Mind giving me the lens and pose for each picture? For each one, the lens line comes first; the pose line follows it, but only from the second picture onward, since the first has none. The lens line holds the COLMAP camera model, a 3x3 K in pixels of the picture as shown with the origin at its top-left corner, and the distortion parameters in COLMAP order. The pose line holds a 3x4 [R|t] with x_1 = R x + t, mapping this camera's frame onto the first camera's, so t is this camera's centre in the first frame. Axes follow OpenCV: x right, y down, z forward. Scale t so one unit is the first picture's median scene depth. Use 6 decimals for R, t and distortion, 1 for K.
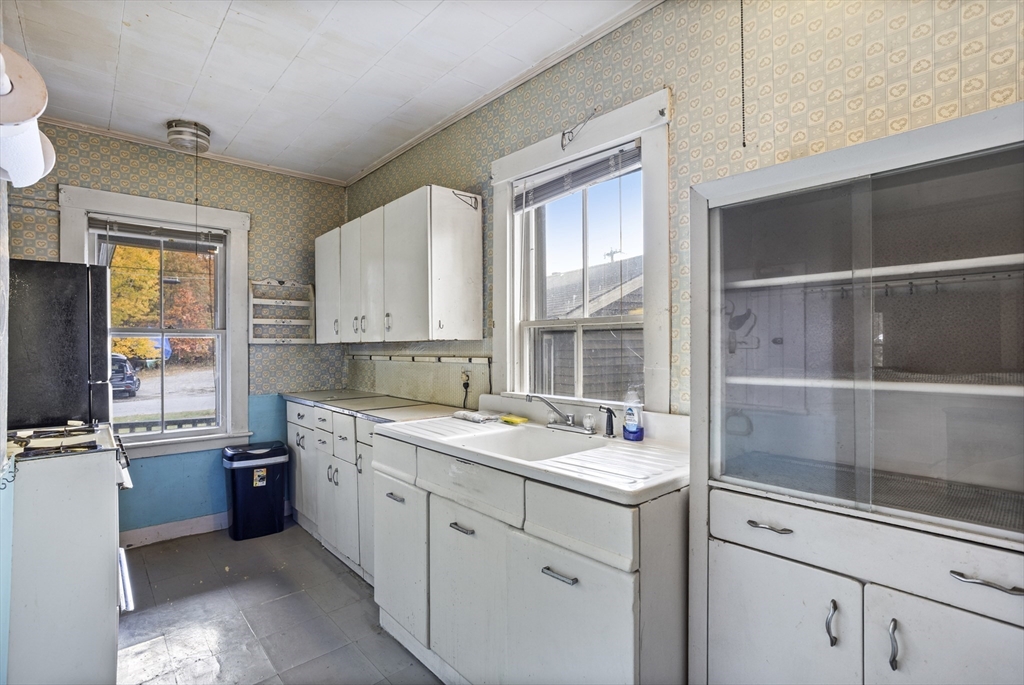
lens RADIAL K [[502.9, 0, 505.5], [0, 502.9, 342.7], [0, 0, 1]] dist [-0.049458, 0.028161]
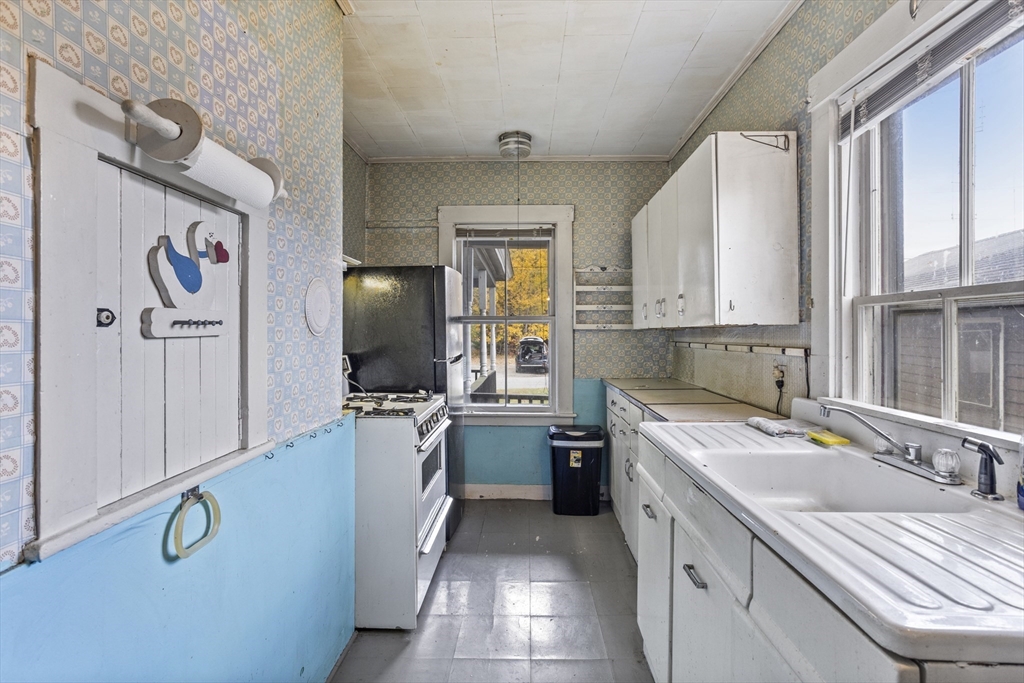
lens RADIAL K [[502.9, 0, 507.9], [0, 502.9, 329.2], [0, 0, 1]] dist [-0.049458, 0.028161]
pose [[0.734529, 0.000866, -0.678577, 0.109372], [0.000398, 0.999998, 0.001707, -0.000022], [0.678577, -0.001524, 0.734527, 0.137079]]
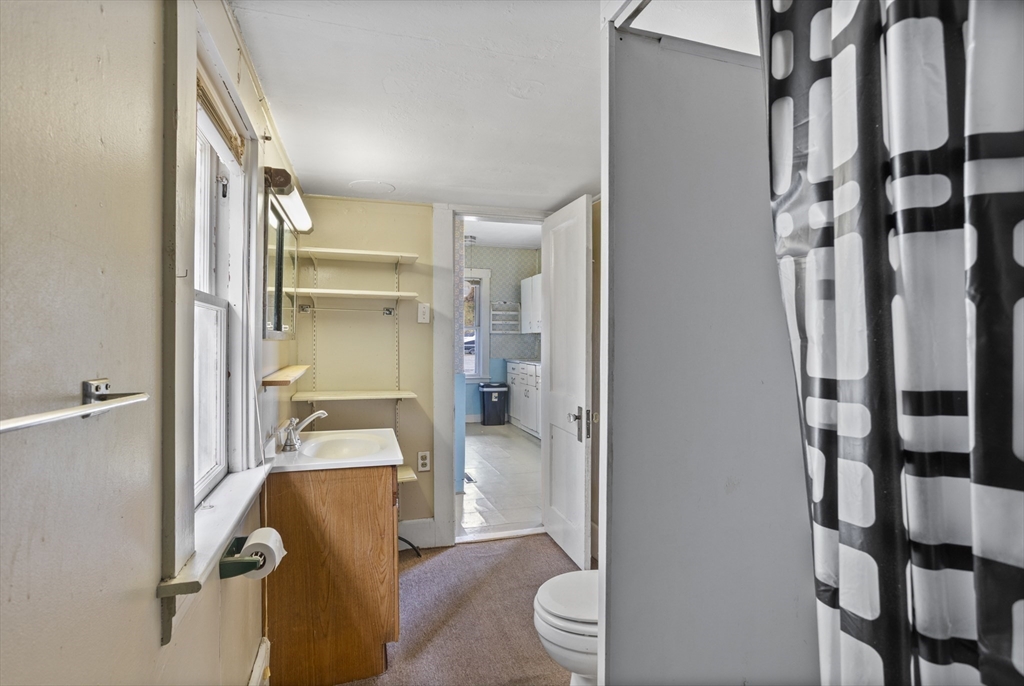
lens RADIAL K [[502.9, 0, 511.8], [0, 502.9, 340.0], [0, 0, 1]] dist [-0.049458, 0.028161]
pose [[0.921150, 0.009614, -0.389088, 0.397297], [-0.007352, 0.999946, 0.007302, 0.014597], [0.389137, -0.003866, 0.921172, -0.932705]]
